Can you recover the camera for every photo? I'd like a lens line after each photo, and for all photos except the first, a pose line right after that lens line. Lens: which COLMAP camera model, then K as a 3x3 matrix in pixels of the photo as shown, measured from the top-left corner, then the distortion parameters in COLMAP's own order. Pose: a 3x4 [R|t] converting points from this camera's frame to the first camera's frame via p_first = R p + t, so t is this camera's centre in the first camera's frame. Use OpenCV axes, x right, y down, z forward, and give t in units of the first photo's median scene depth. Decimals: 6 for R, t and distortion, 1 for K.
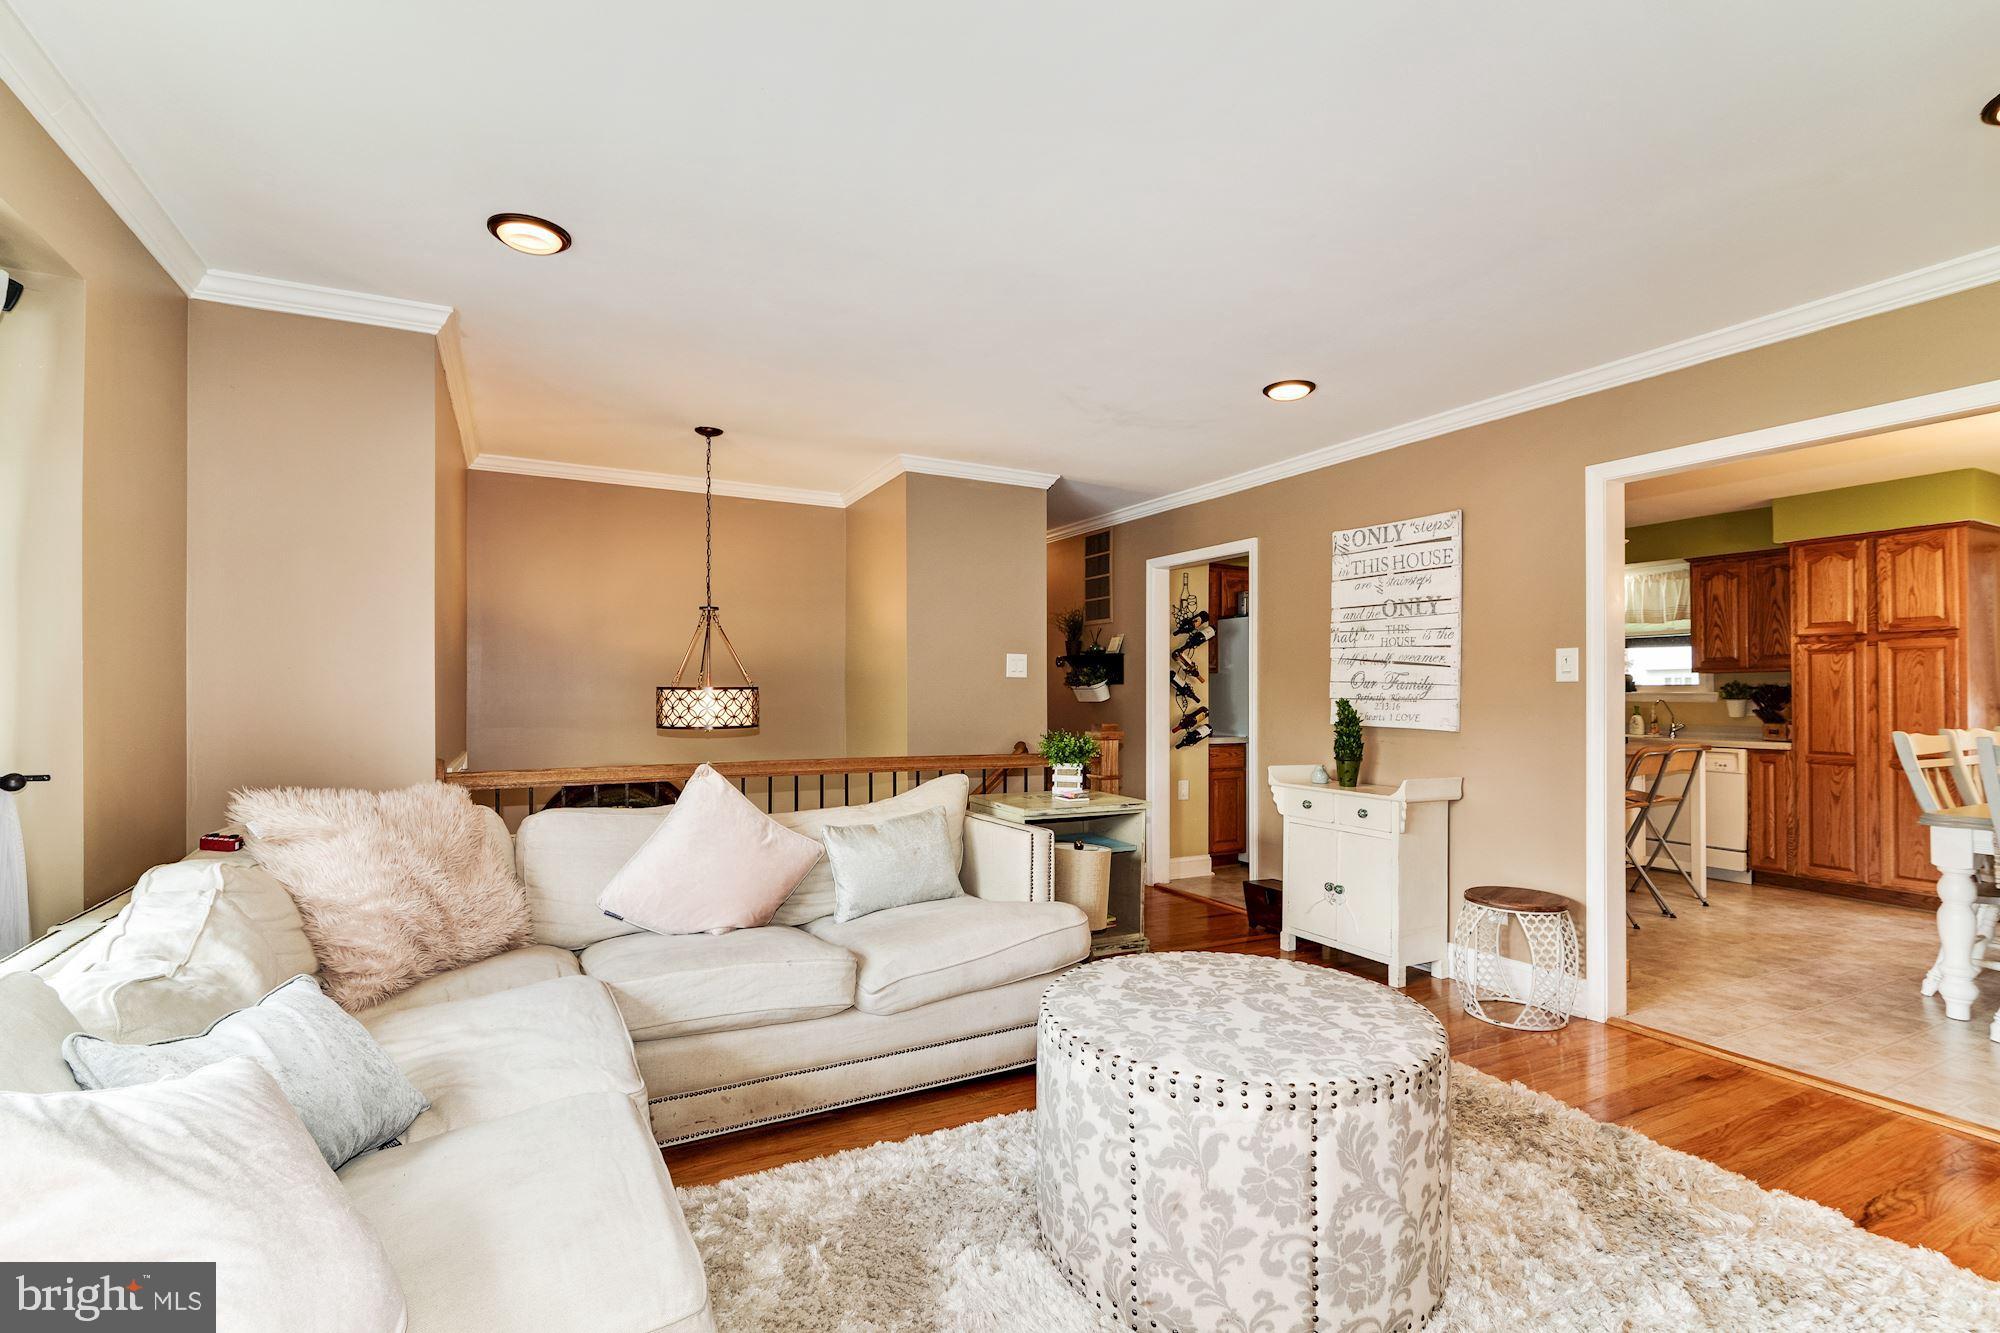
lens RADIAL K [[903.6, 0, 1008.9], [0, 903.6, 682.2], [0, 0, 1]] dist [-0.003033, -0.000480]
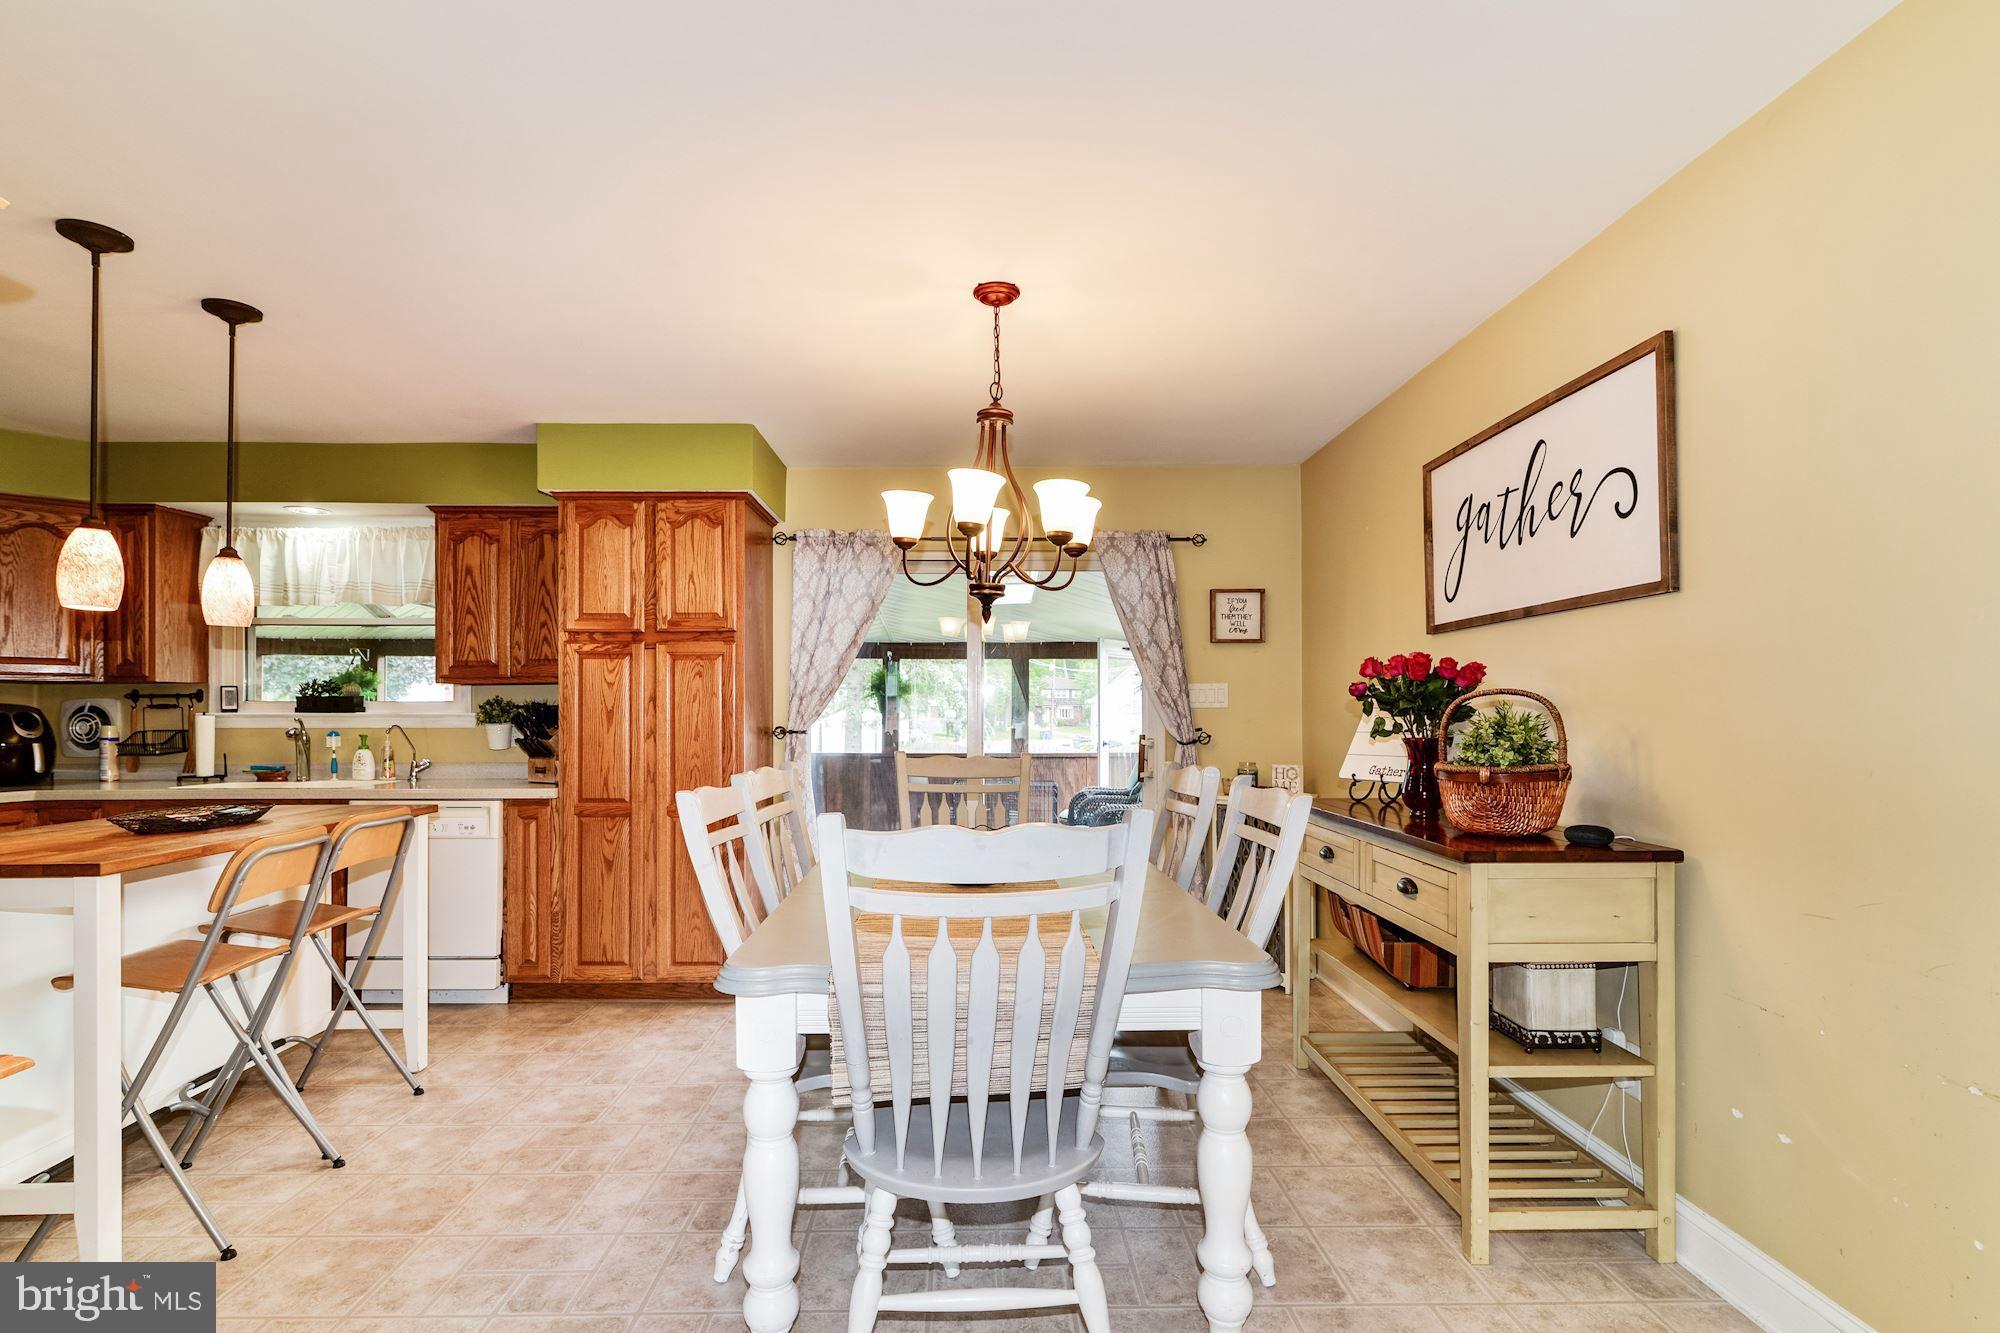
lens RADIAL K [[934.4, 0, 967.7], [0, 934.4, 708.1], [0, 0, 1]] dist [-0.002275, 0.000113]
pose [[0.462572, 0.002399, 0.886578, 0.392744], [-0.008965, 0.999958, 0.001971, 0.003011], [-0.886536, -0.008860, 0.462574, 0.406840]]
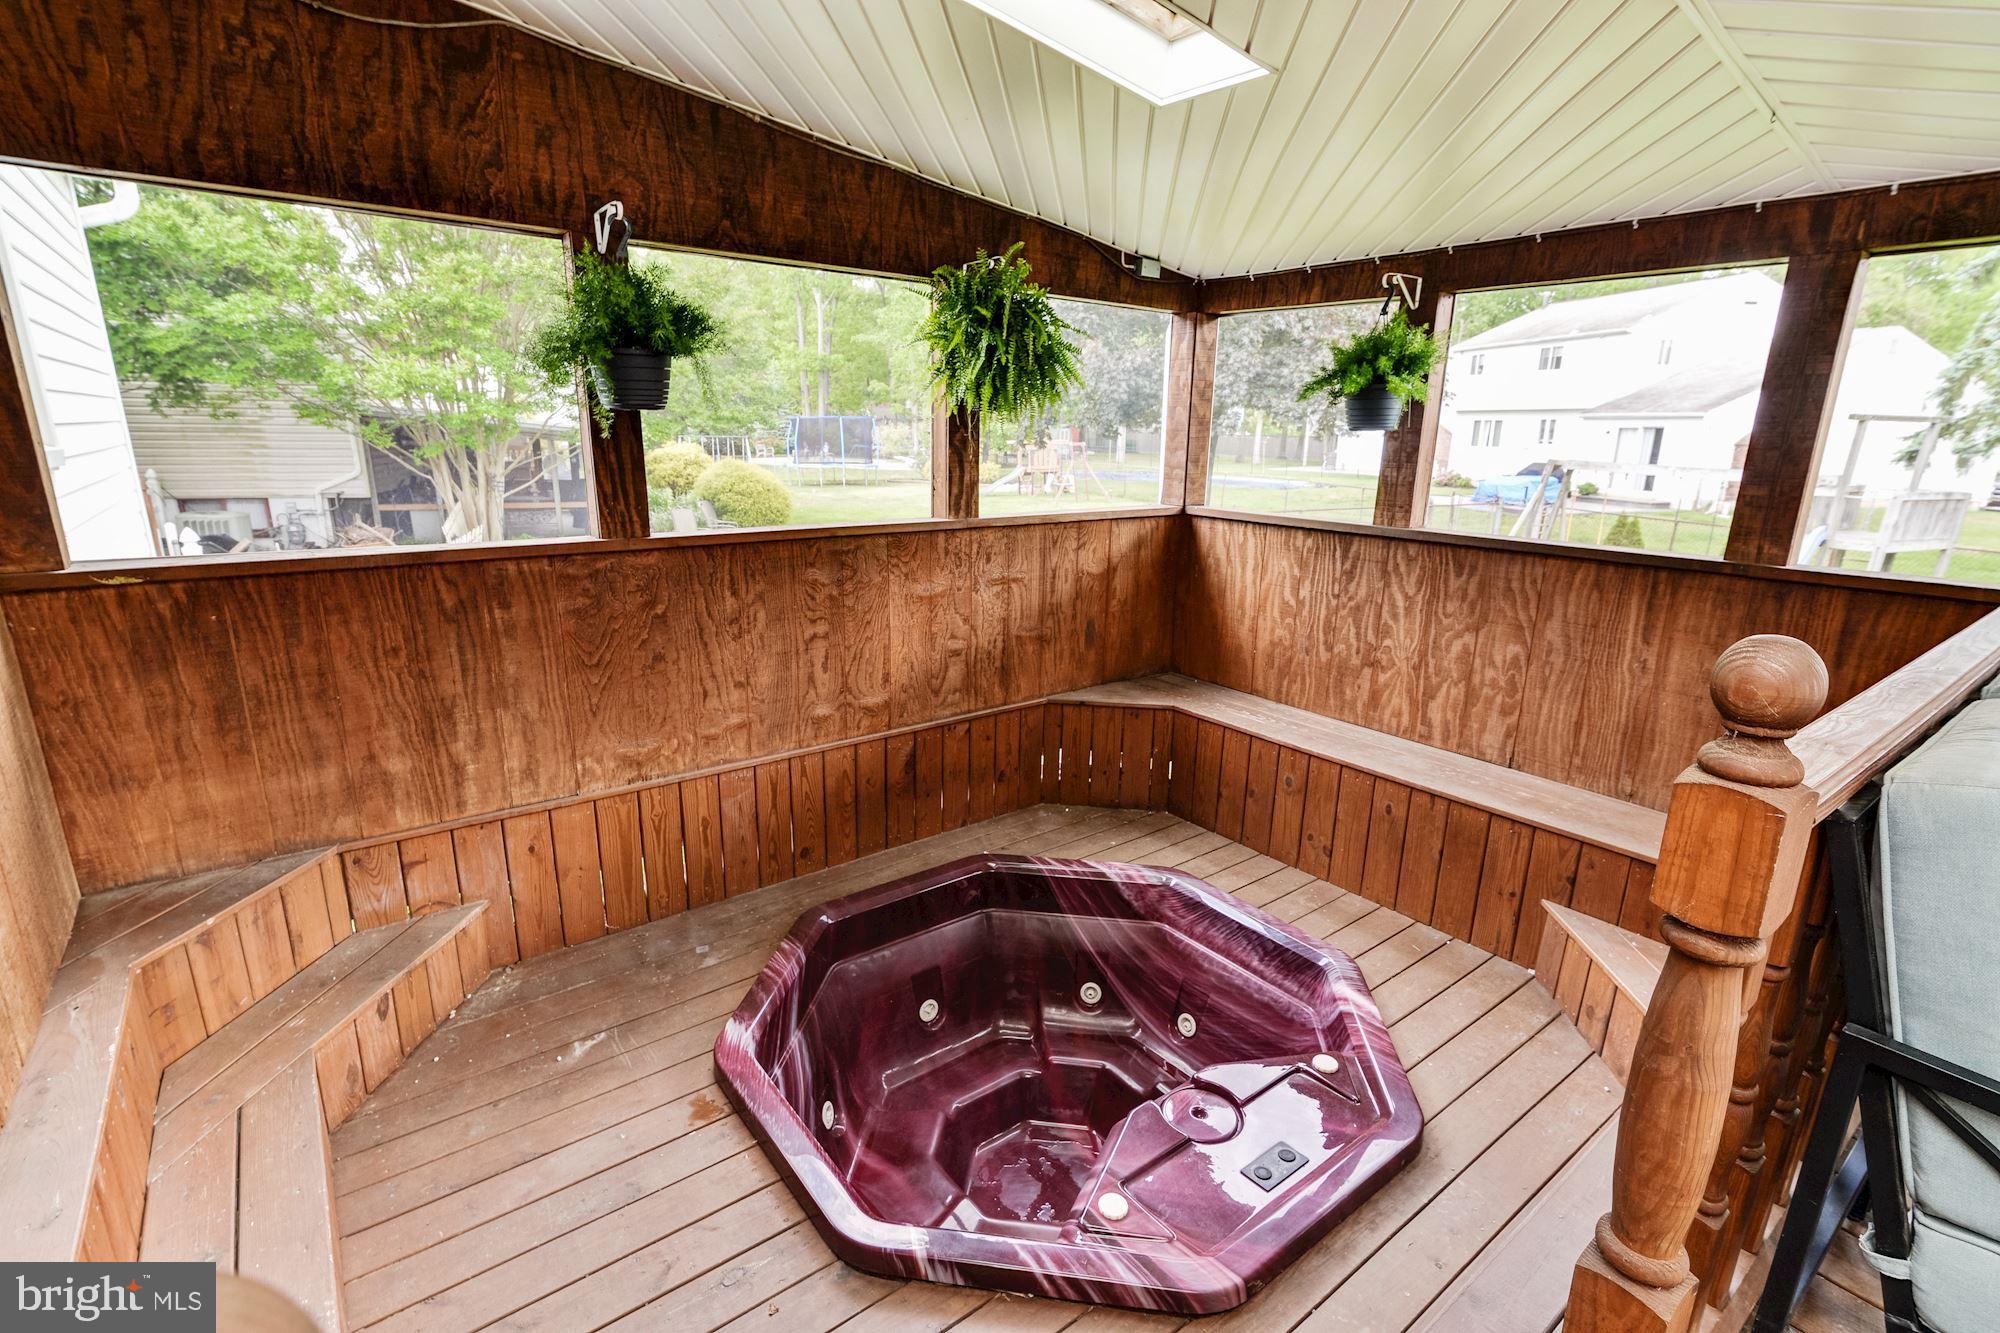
lens RADIAL K [[929.4, 0, 992.2], [0, 929.4, 677.9], [0, 0, 1]] dist [0.004762, -0.000061]
pose [[0.986252, -0.030405, 0.162429, 0.922542], [-0.014809, 0.962711, 0.270127, 0.014499], [-0.164586, -0.268819, 0.949025, 1.408606]]
